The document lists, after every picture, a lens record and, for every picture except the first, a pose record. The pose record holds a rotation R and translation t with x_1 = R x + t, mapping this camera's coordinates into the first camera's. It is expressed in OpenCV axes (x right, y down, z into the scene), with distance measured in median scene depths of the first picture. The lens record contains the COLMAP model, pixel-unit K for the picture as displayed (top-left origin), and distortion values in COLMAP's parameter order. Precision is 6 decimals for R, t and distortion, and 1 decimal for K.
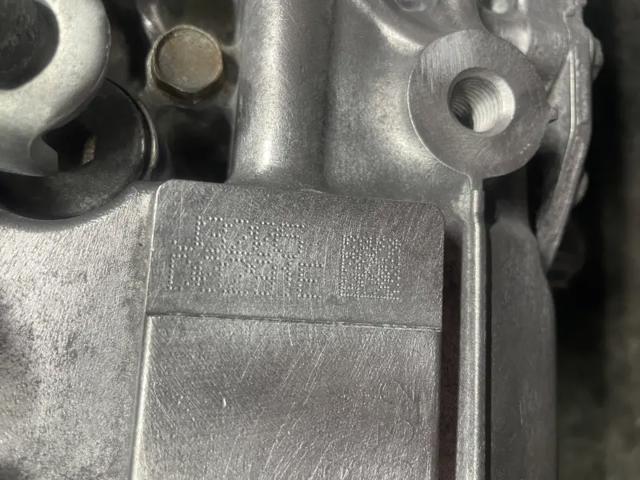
lens RADIAL K [[536.5, 0, 320.0], [0, 536.5, 240.0], [0, 0, 1]] dist [0.004931, -0.083965]
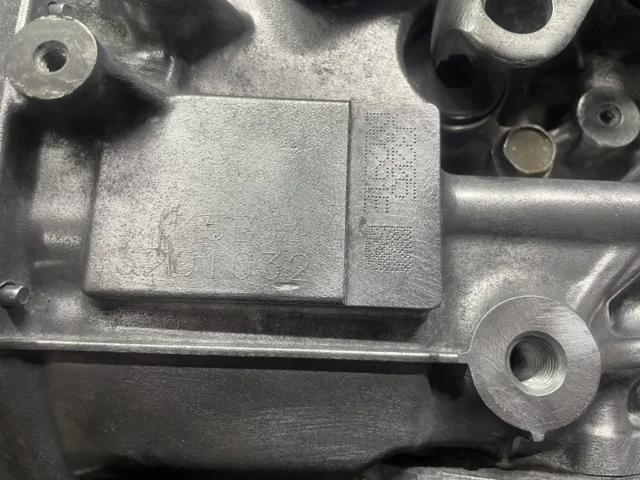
lens RADIAL K [[492.9, 0, 317.7], [0, 492.9, 210.5], [0, 0, 1]] dist [0.007805, -0.062519]
pose [[0.016784, 0.920099, -0.391327, 0.426547], [-0.992156, 0.063815, 0.107491, 0.078239], [0.123874, 0.386453, 0.913952, -0.159662]]
